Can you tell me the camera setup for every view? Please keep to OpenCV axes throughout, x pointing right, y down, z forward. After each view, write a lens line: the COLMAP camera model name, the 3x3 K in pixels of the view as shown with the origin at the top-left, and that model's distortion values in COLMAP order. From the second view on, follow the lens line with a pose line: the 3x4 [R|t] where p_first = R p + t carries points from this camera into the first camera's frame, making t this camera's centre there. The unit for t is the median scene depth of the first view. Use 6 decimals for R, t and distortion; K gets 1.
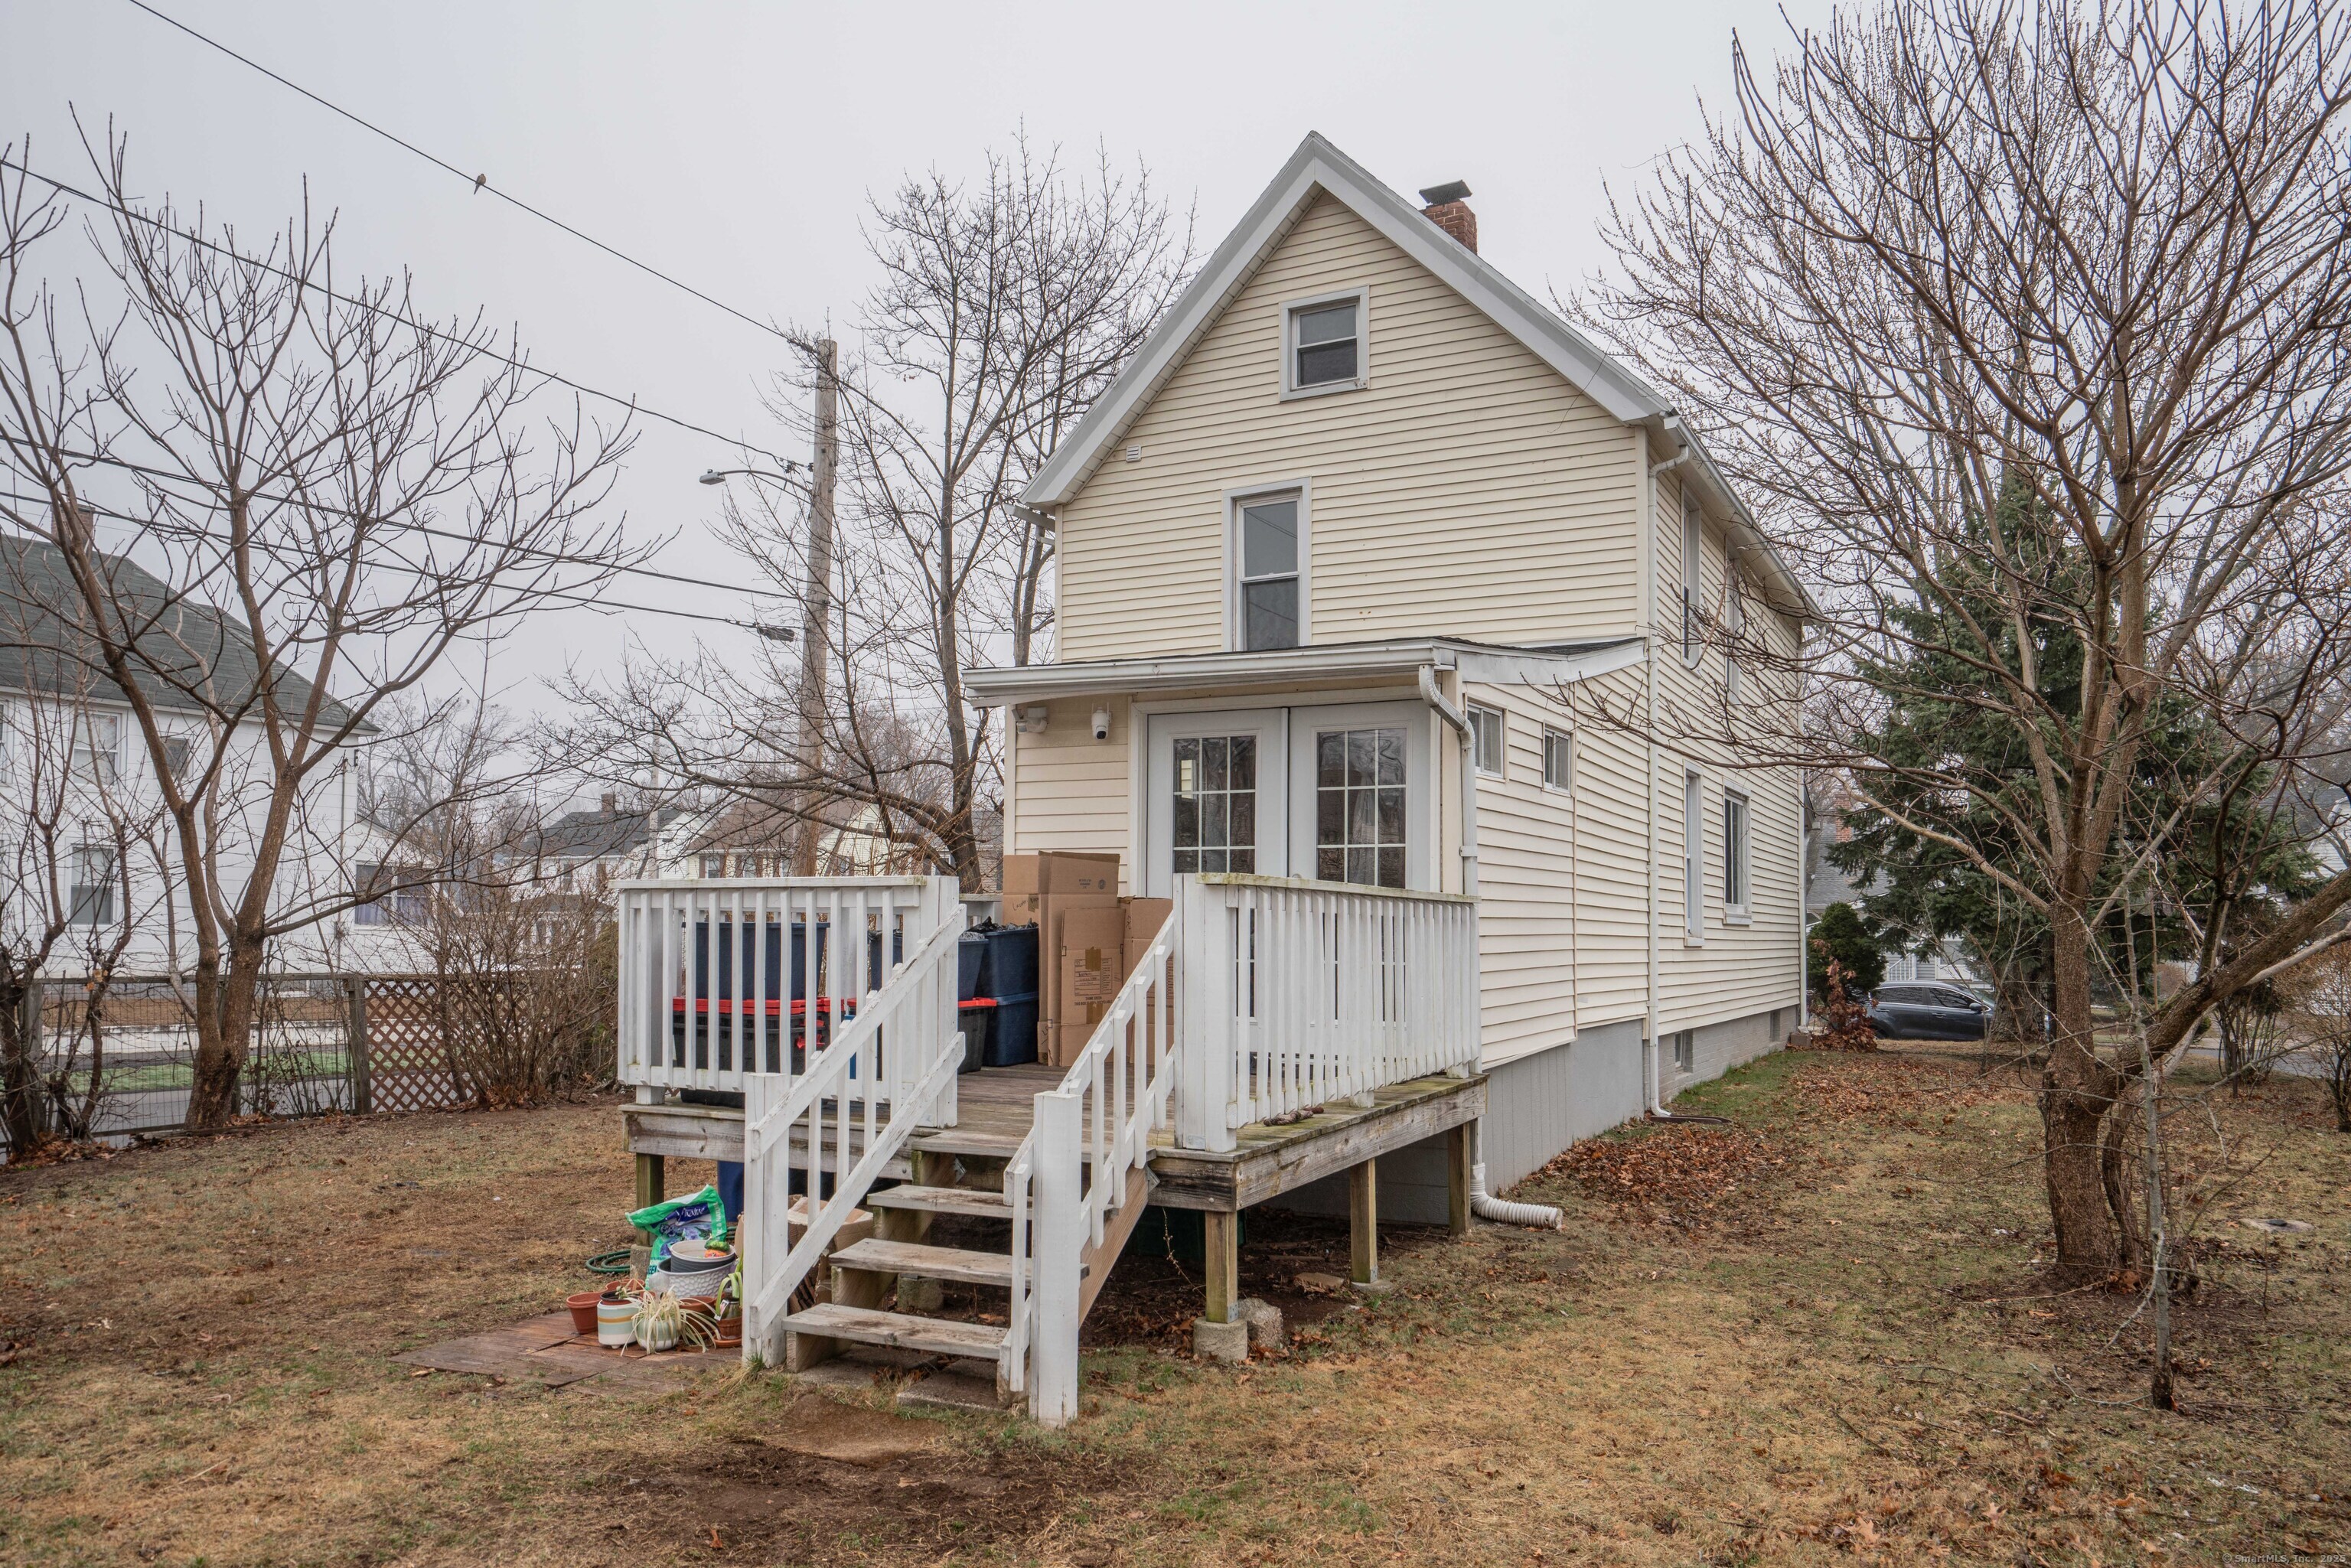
lens RADIAL K [[1636.9, 0, 1175.5], [0, 1636.9, 784.0], [0, 0, 1]] dist [0.000070, -0.000178]
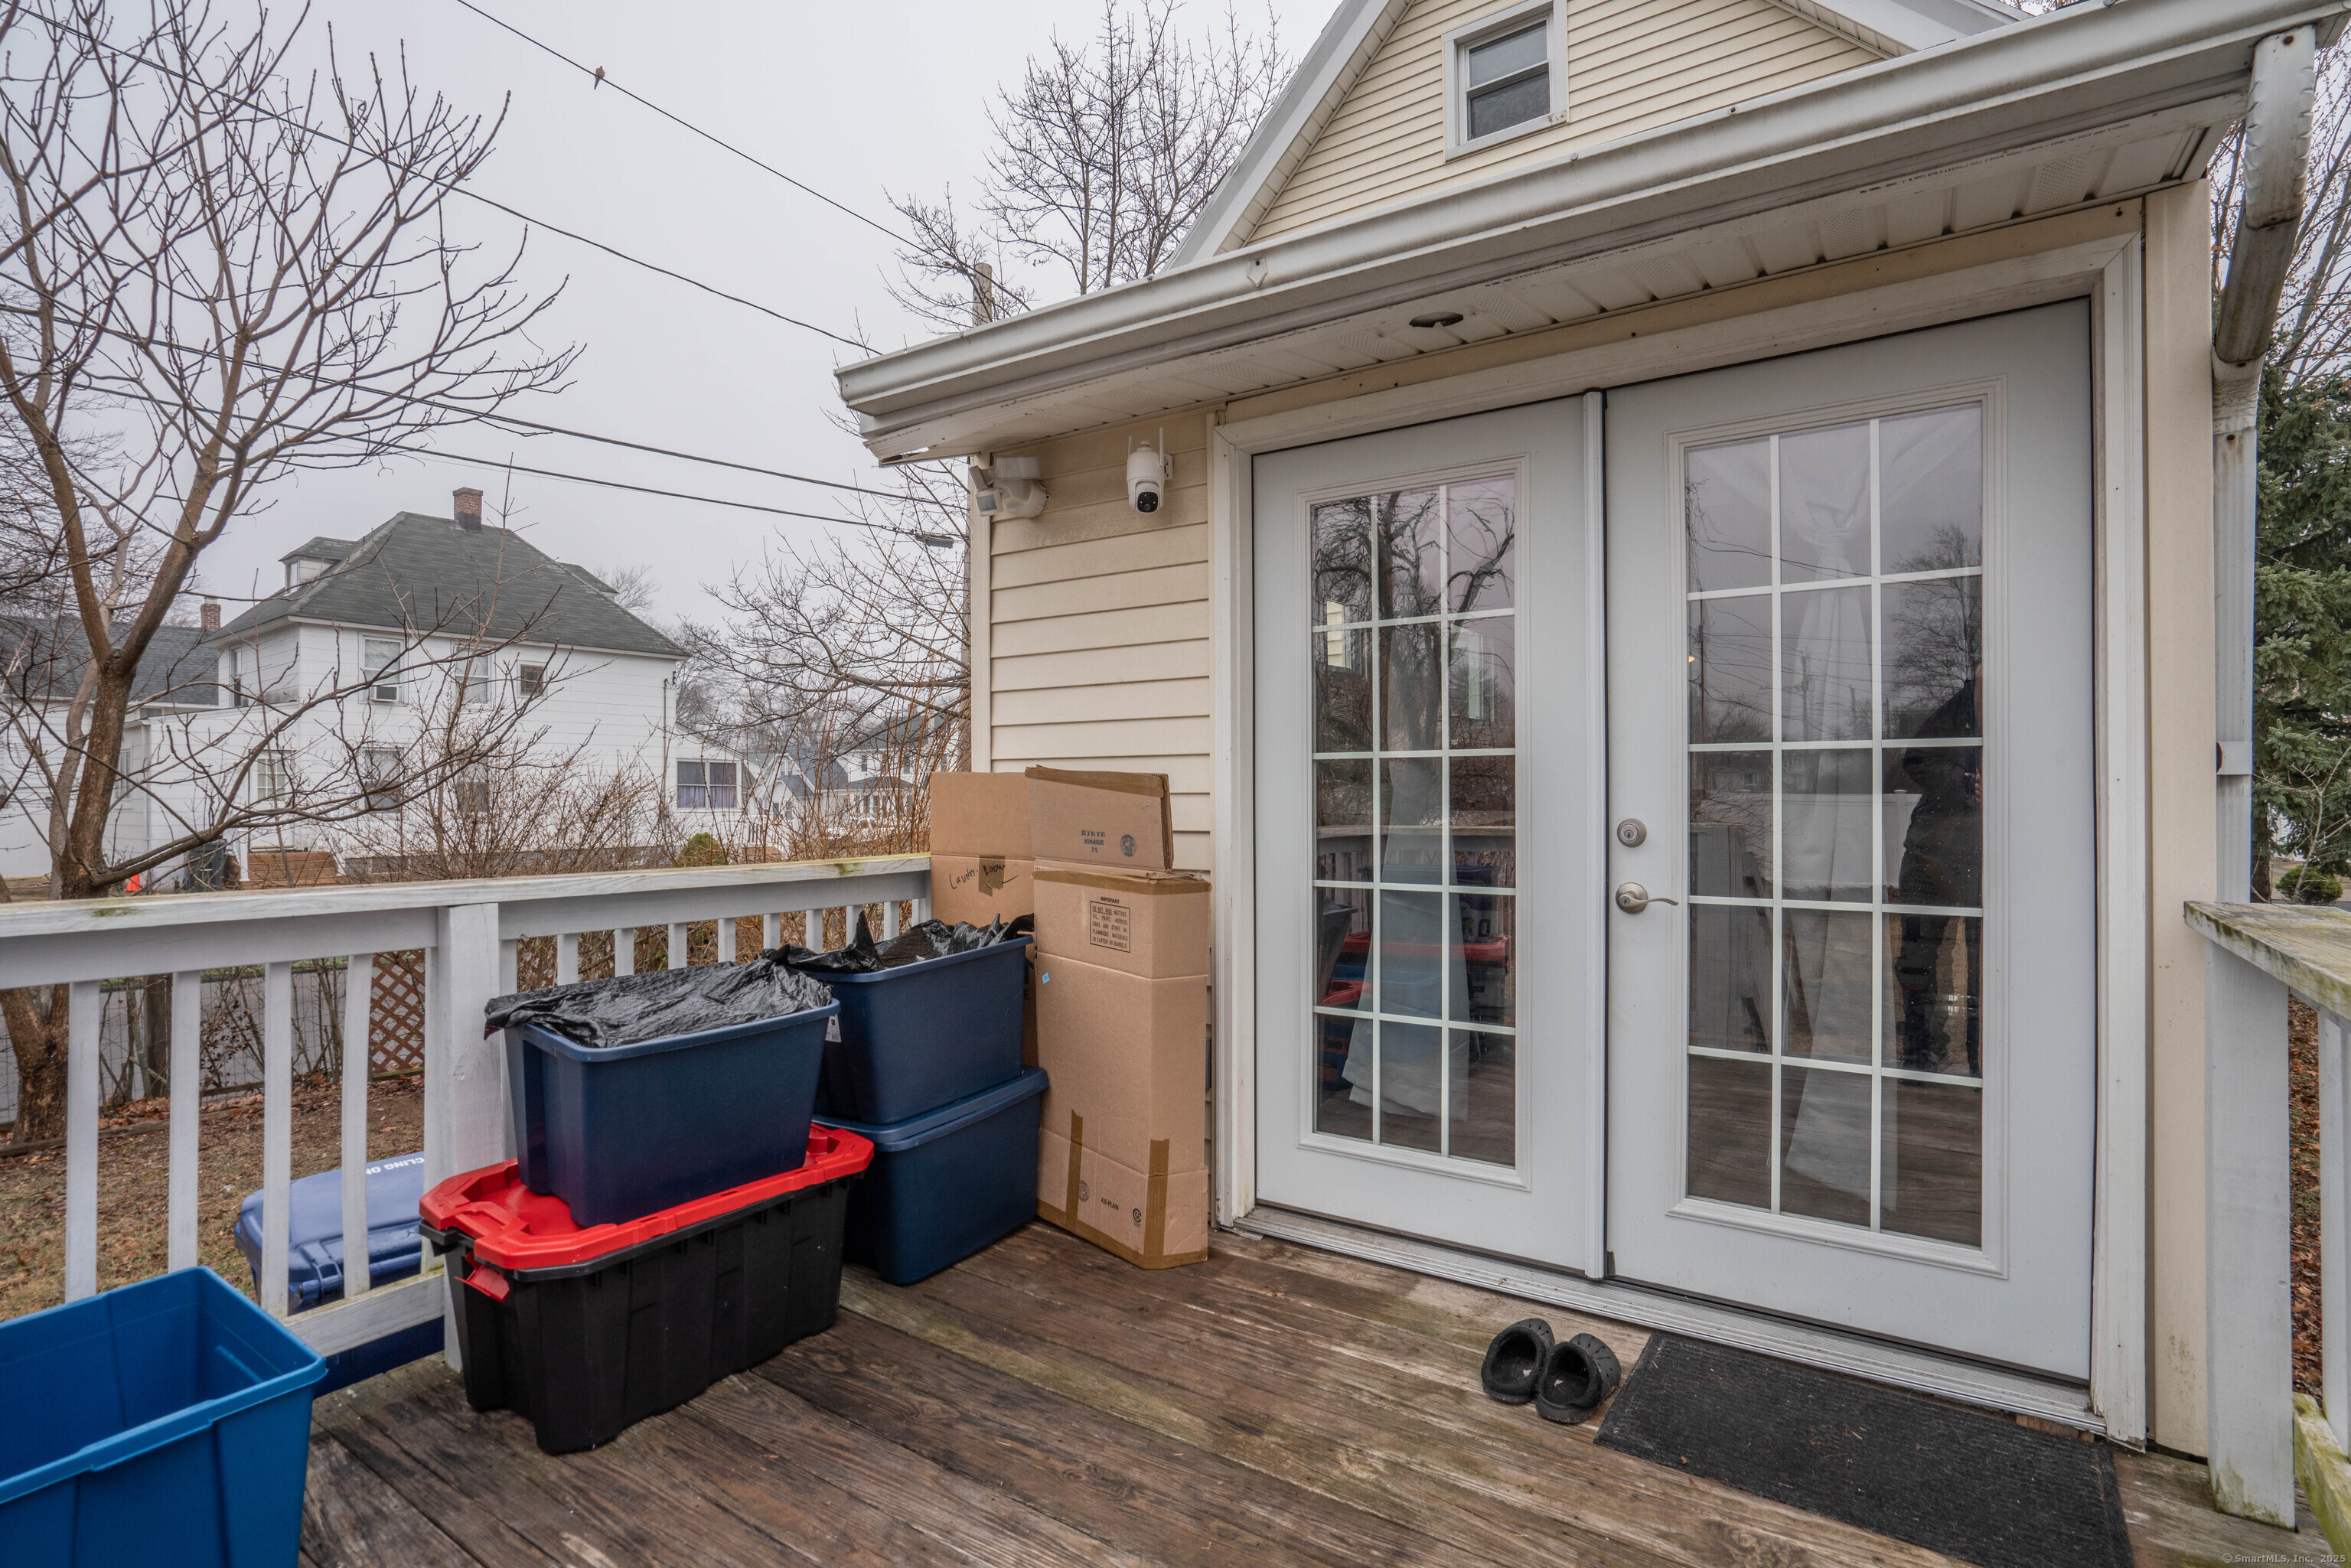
lens RADIAL K [[1131.1, 0, 1216.1], [0, 1131.1, 788.1], [0, 0, 1]] dist [-0.001064, -0.000334]
pose [[0.995479, -0.017378, -0.093384, 0.000481], [0.025347, 0.996072, 0.084845, 0.010569], [0.091542, -0.086828, 0.992008, 0.321685]]
